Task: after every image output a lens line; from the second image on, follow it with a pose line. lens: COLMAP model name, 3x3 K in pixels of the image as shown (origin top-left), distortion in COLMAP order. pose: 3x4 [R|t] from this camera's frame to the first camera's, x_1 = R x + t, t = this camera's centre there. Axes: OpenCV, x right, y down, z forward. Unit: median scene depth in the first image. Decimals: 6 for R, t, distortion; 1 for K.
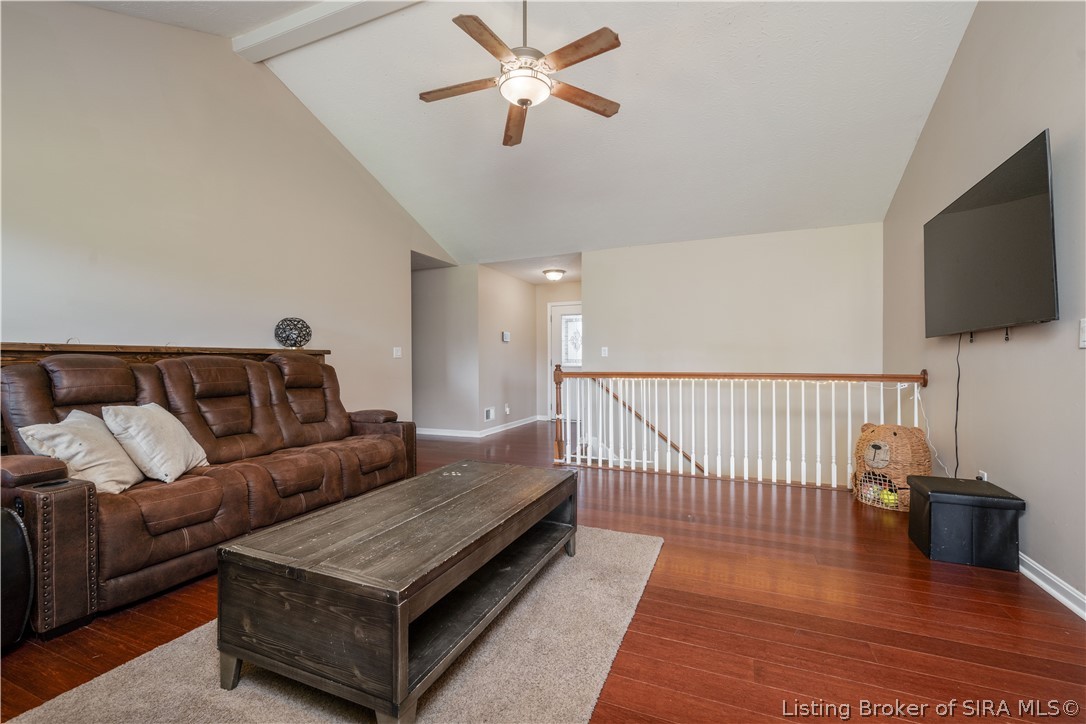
lens RADIAL K [[450.0, 0, 547.0], [0, 450.0, 359.1], [0, 0, 1]] dist [0.000373, 0.000050]
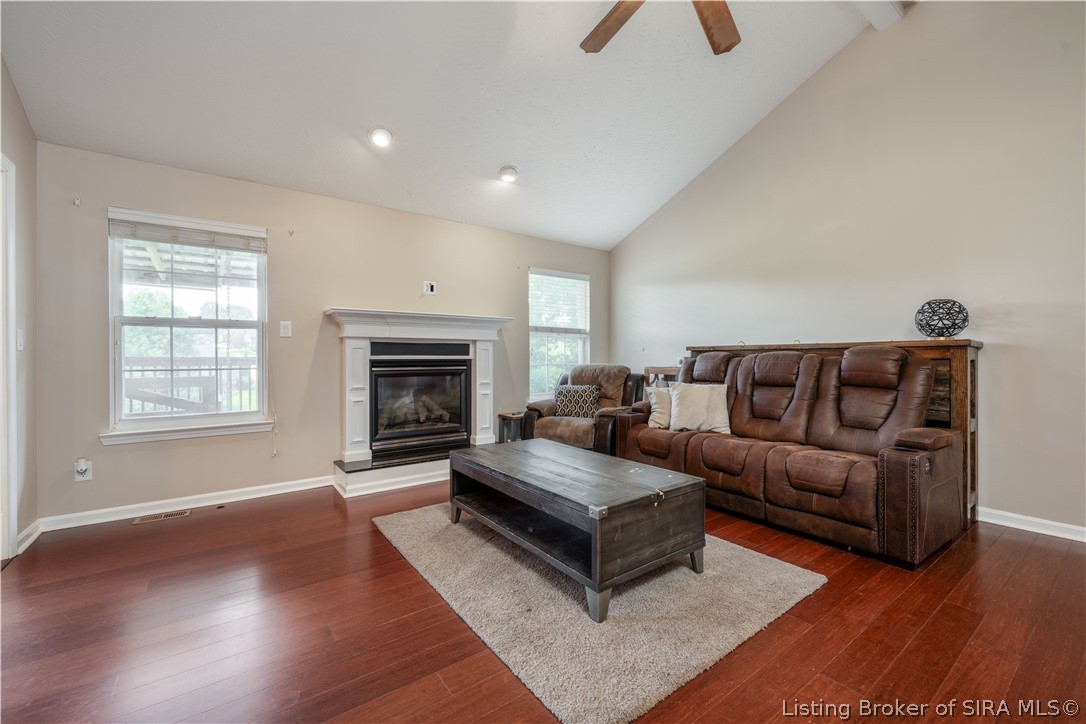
lens RADIAL K [[450.0, 0, 547.0], [0, 450.0, 359.1], [0, 0, 1]] dist [0.000373, 0.000050]
pose [[-0.509466, 0.011721, -0.860411, 0.519875], [0.008253, 0.999928, 0.008734, -0.002088], [0.860451, -0.002651, -0.509525, 0.925098]]
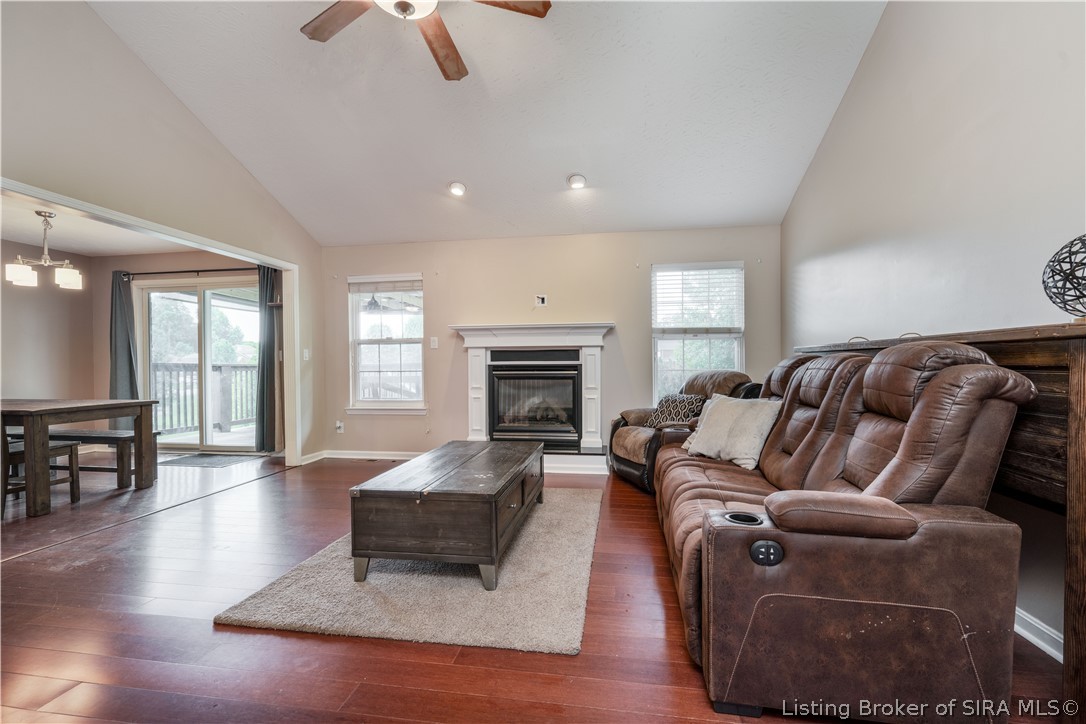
lens RADIAL K [[460.6, 0, 543.3], [0, 460.6, 366.3], [0, 0, 1]] dist [0.000089, -0.000078]
pose [[-0.971752, 0.015964, -0.235464, -0.089649], [0.014622, 0.999865, 0.007443, 0.002387], [0.235551, 0.003789, -0.971855, 1.425328]]
